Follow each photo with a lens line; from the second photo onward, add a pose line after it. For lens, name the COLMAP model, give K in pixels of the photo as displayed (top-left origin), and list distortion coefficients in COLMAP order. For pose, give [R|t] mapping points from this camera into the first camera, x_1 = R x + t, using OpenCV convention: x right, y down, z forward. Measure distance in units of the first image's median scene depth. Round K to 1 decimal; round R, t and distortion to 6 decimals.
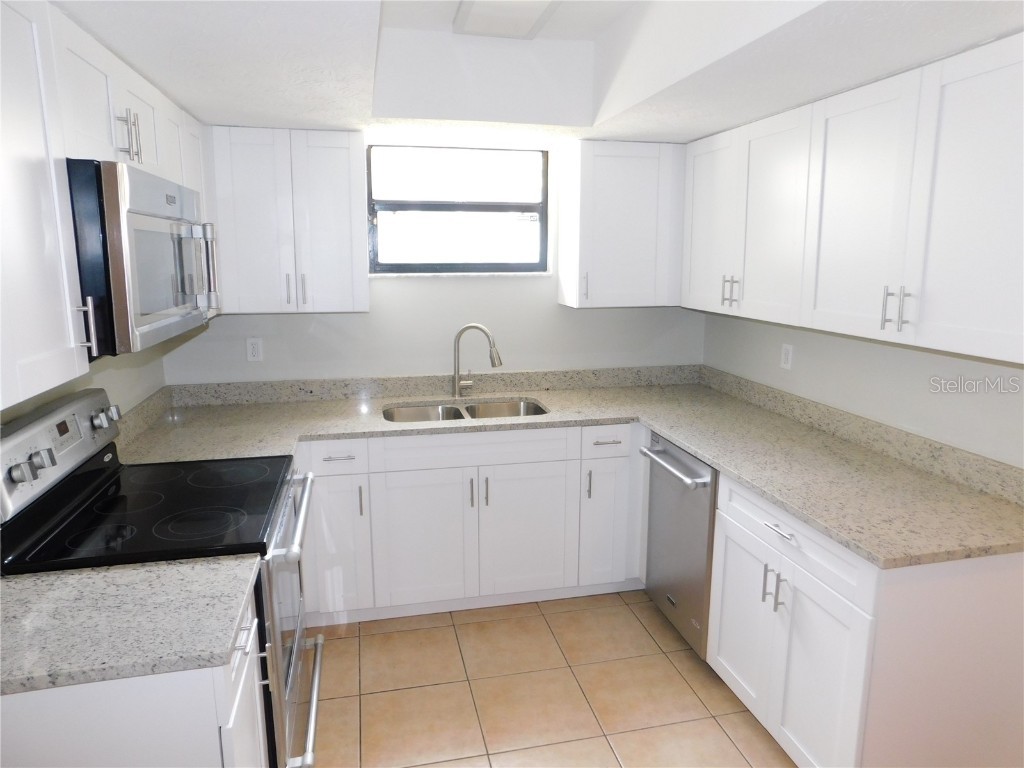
lens RADIAL K [[674.8, 0, 514.1], [0, 674.8, 376.0], [0, 0, 1]] dist [-0.072761, 0.056414]
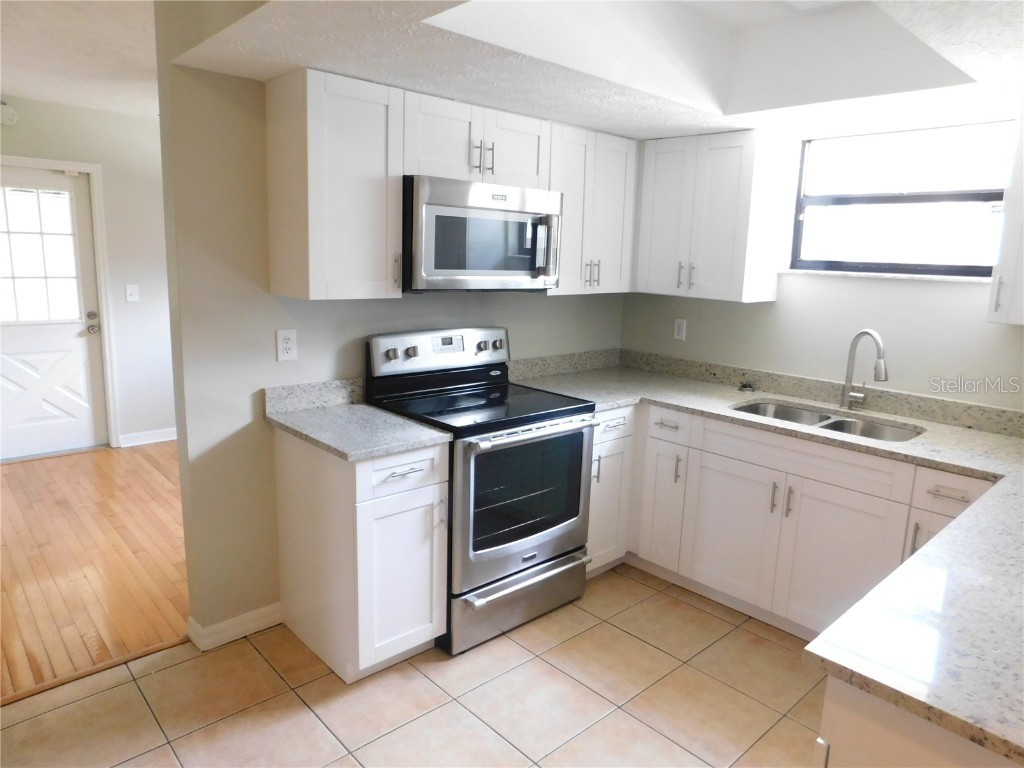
lens RADIAL K [[670.6, 0, 514.2], [0, 670.6, 371.0], [0, 0, 1]] dist [-0.035565, -0.000101]
pose [[0.498626, 0.164233, -0.851116, 0.554341], [-0.186870, 0.979166, 0.079465, -0.008341], [0.846435, 0.119425, 0.518928, 0.191827]]
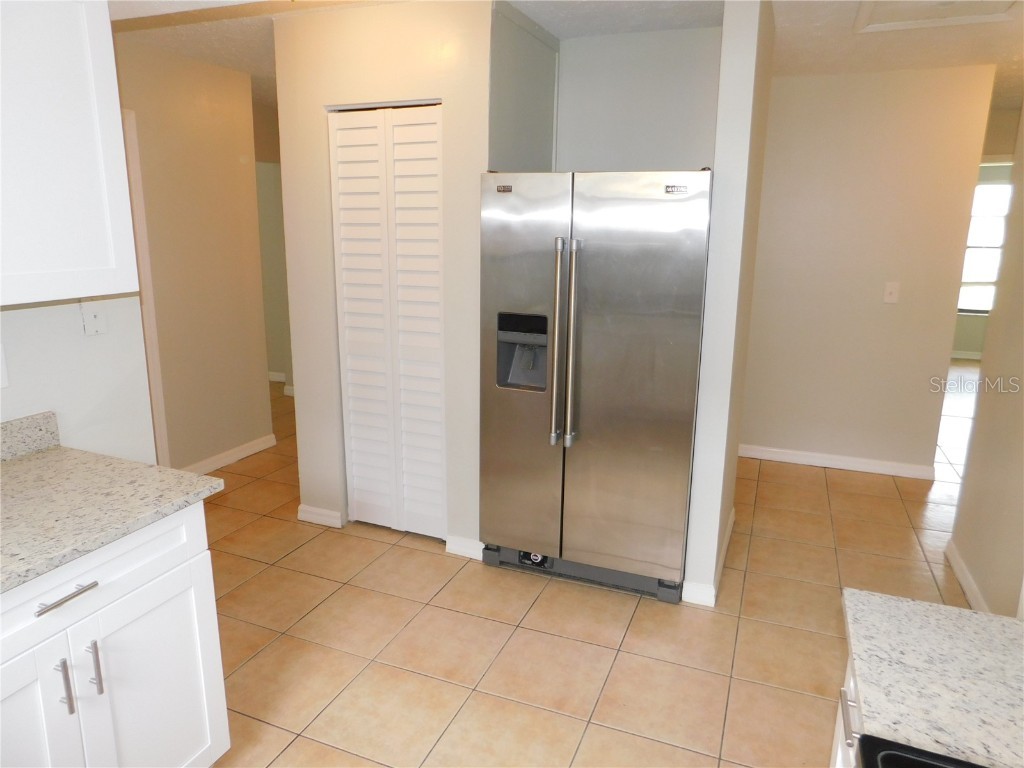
lens RADIAL K [[674.8, 0, 514.1], [0, 674.8, 376.0], [0, 0, 1]] dist [-0.072761, 0.056414]
pose [[-0.822179, -0.137289, 0.552426, -0.237800], [0.090111, 0.926852, 0.364453, -0.135788], [-0.562052, 0.349425, -0.749666, 0.864352]]
